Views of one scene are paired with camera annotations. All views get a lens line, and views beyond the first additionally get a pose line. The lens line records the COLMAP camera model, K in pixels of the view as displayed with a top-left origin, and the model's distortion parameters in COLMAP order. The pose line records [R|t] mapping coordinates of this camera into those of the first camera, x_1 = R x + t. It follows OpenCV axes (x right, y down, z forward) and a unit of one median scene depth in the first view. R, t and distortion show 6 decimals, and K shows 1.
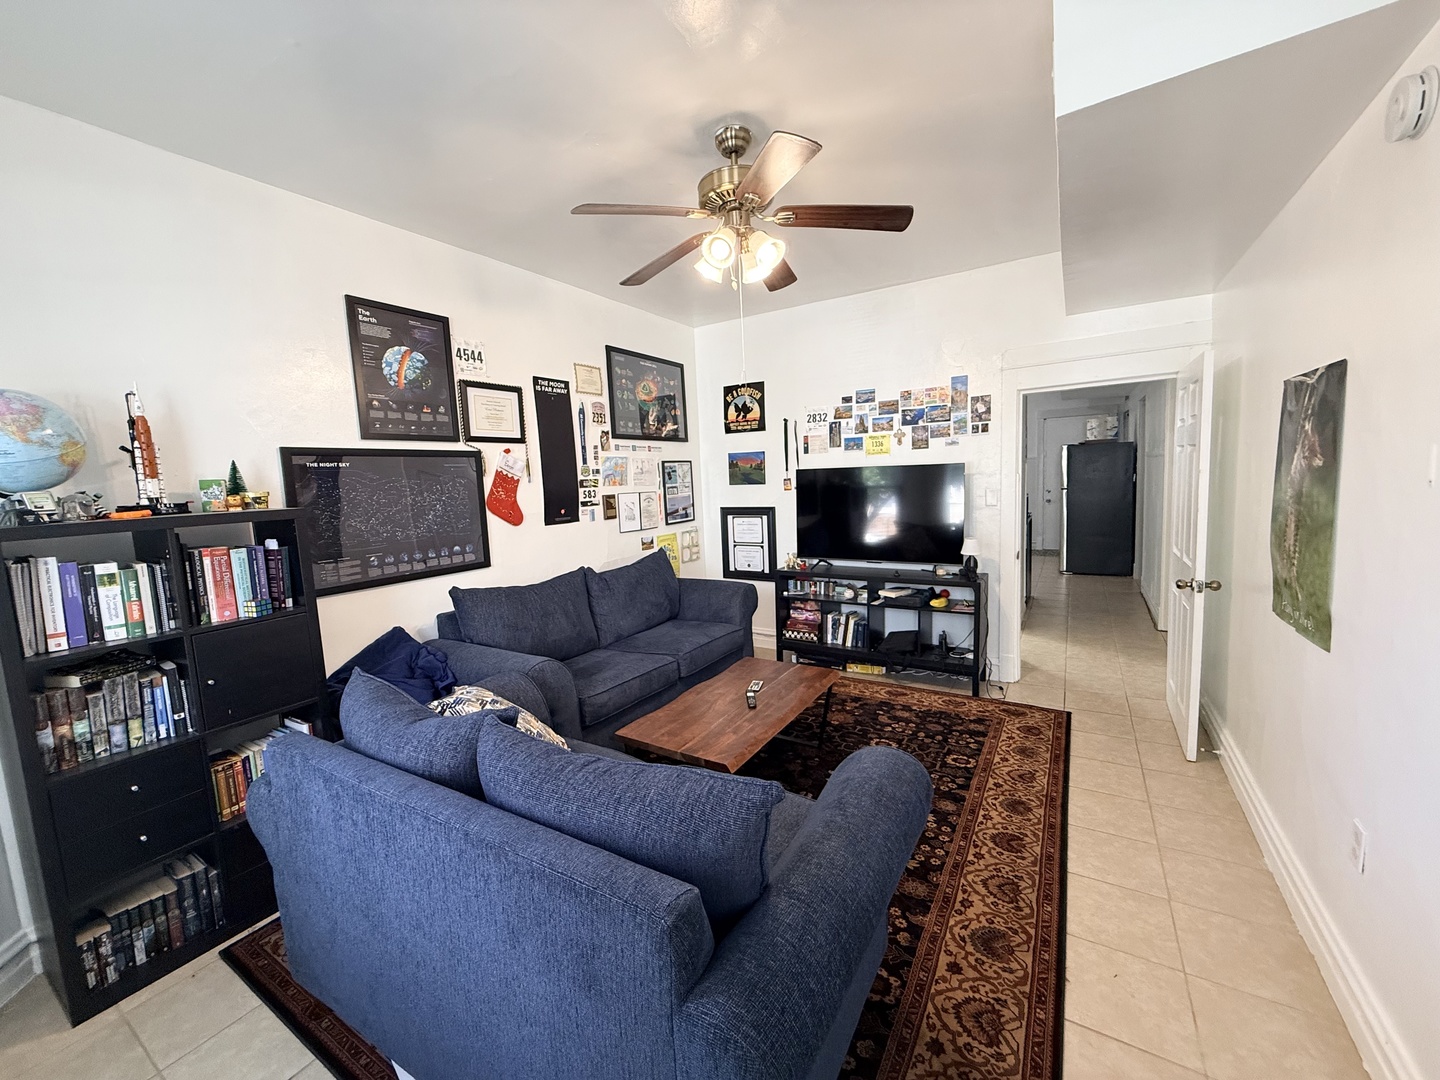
lens RADIAL K [[574.6, 0, 717.3], [0, 574.6, 537.5], [0, 0, 1]] dist [-0.003163, 0.000317]
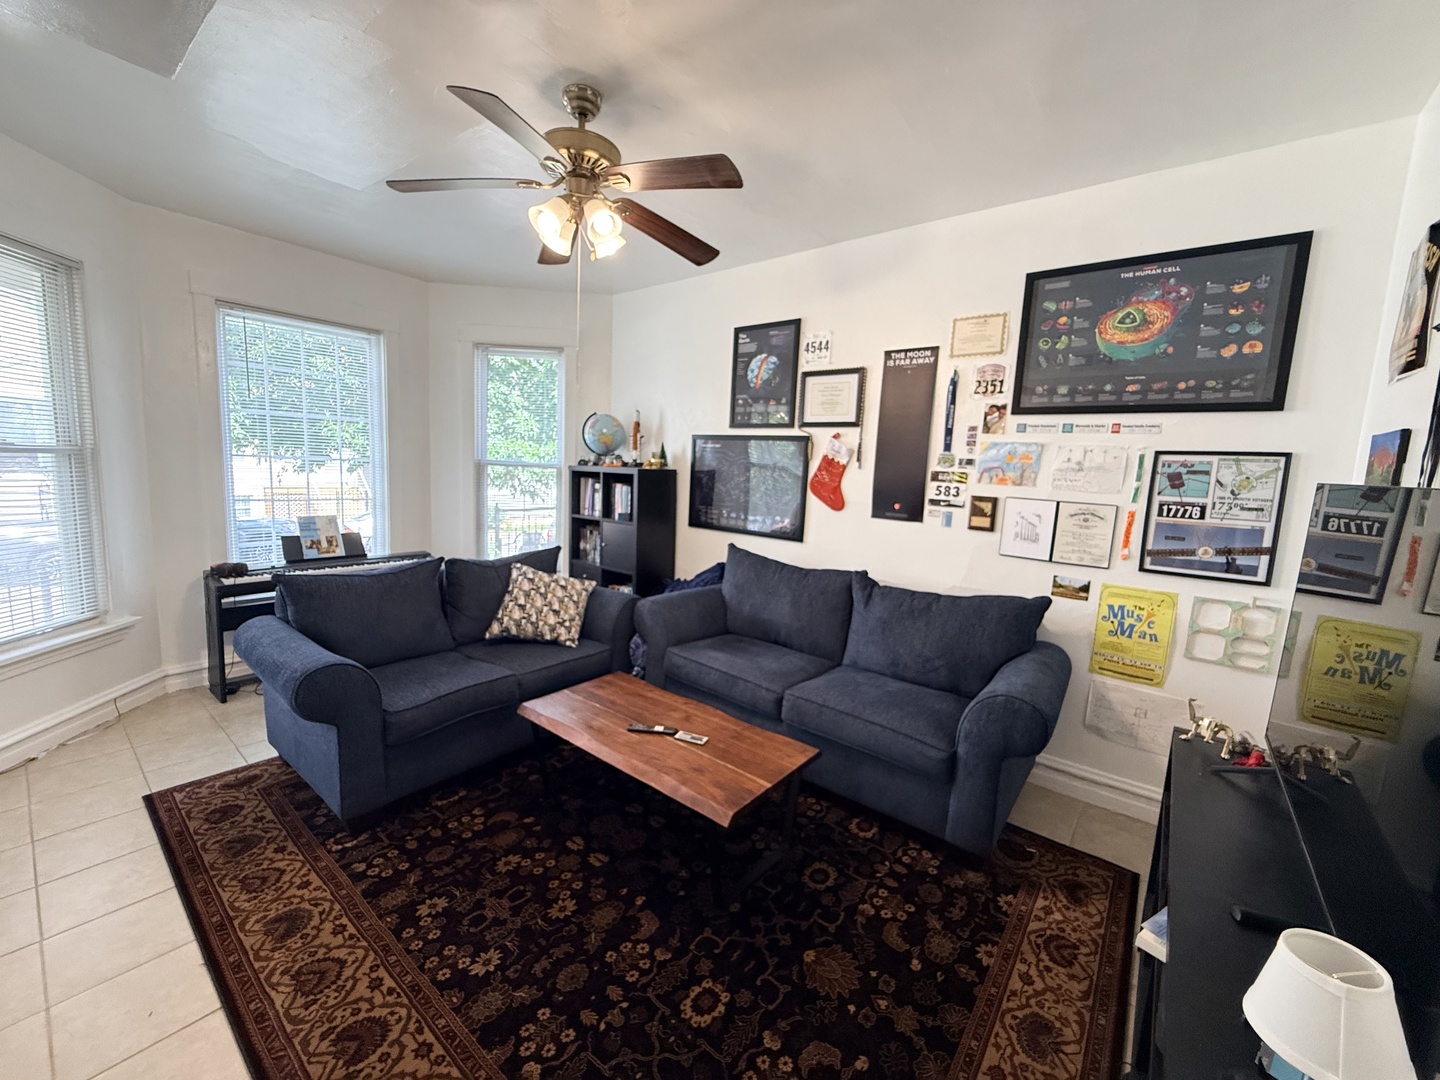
lens RADIAL K [[574.6, 0, 717.3], [0, 574.6, 539.2], [0, 0, 1]] dist [-0.003163, 0.000317]
pose [[-0.124793, 0.170209, -0.977474, 0.664148], [-0.141308, 0.972084, 0.187311, -0.131525], [0.982069, 0.161500, -0.097257, 0.914160]]
